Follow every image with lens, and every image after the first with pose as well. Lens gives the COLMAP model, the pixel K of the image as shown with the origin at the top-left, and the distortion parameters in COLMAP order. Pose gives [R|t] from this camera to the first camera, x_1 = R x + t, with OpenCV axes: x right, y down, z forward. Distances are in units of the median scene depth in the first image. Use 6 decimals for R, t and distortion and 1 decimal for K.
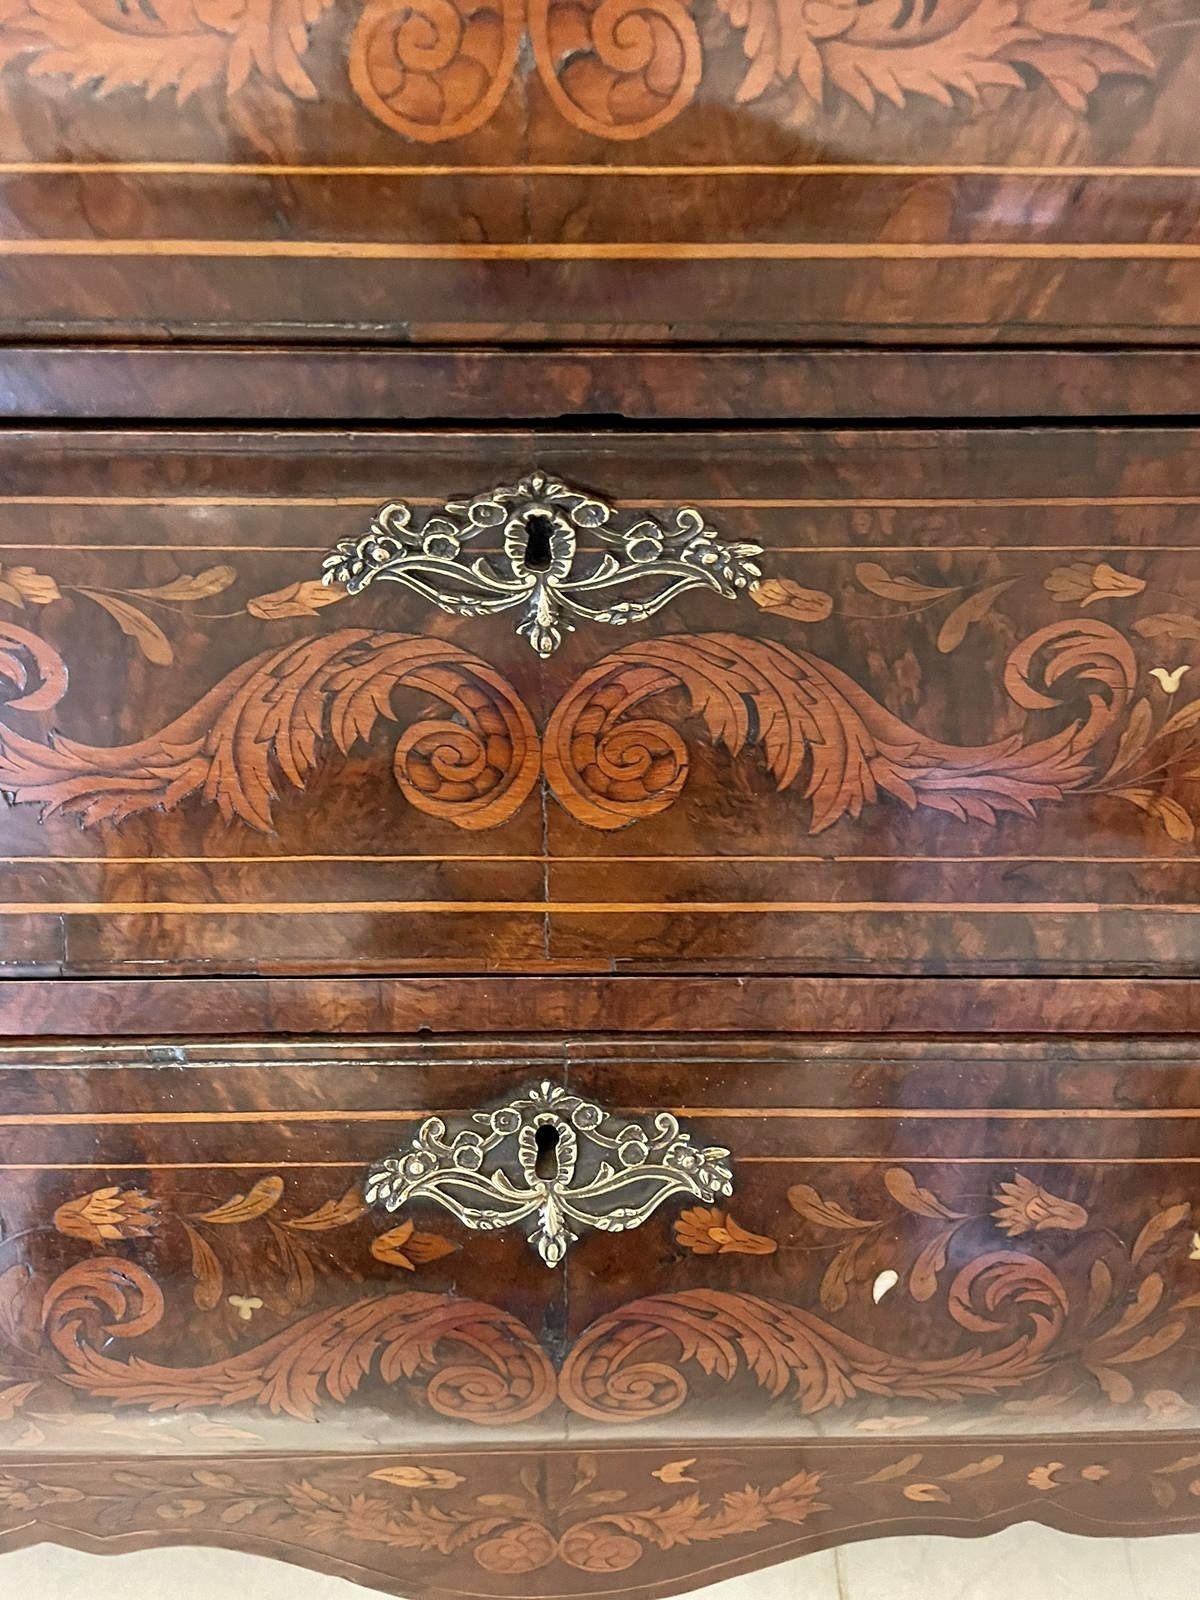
lens RADIAL K [[1157.4, 0, 607.0], [0, 1157.4, 772.5], [0, 0, 1]] dist [0.076786, -0.089556]
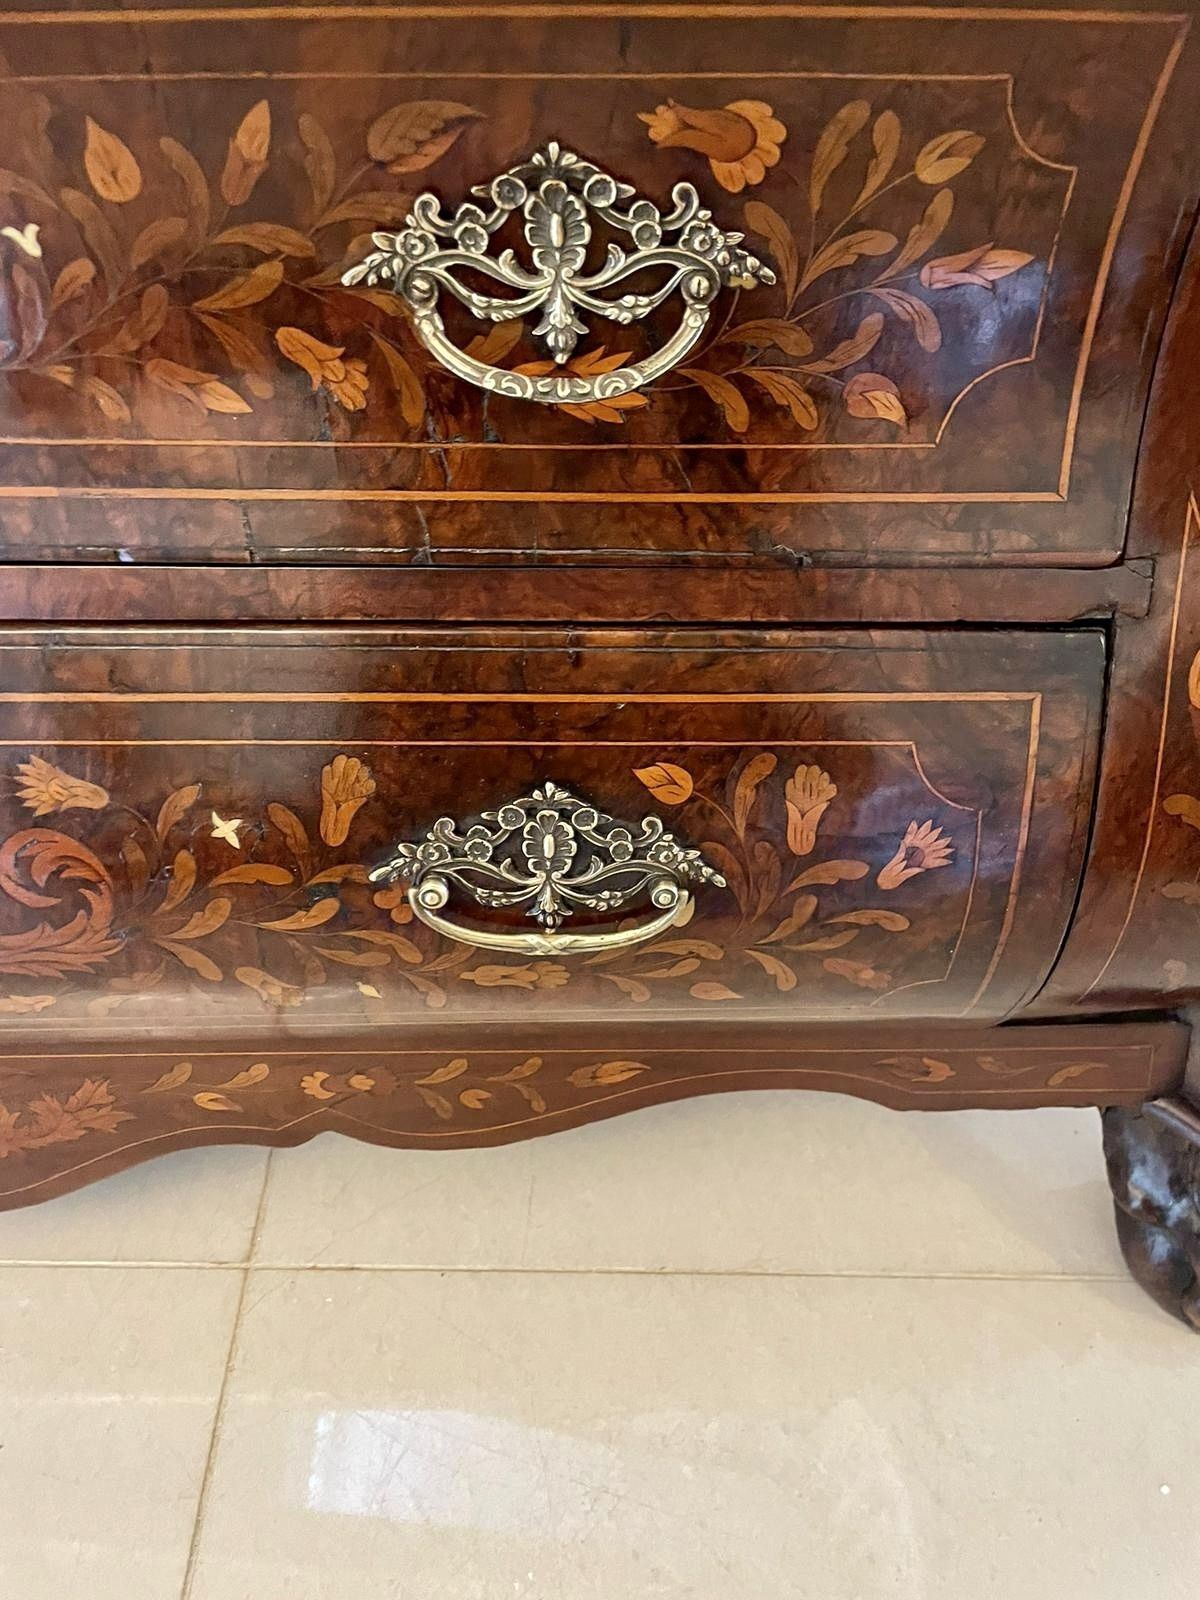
lens RADIAL K [[1161.4, 0, 638.4], [0, 1161.4, 763.0], [0, 0, 1]] dist [0.082373, -0.109483]
pose [[0.999975, 0.003356, -0.006279, 0.898036], [-0.002480, 0.990891, 0.134641, 0.202059], [0.006674, -0.134622, 0.990875, -0.053898]]
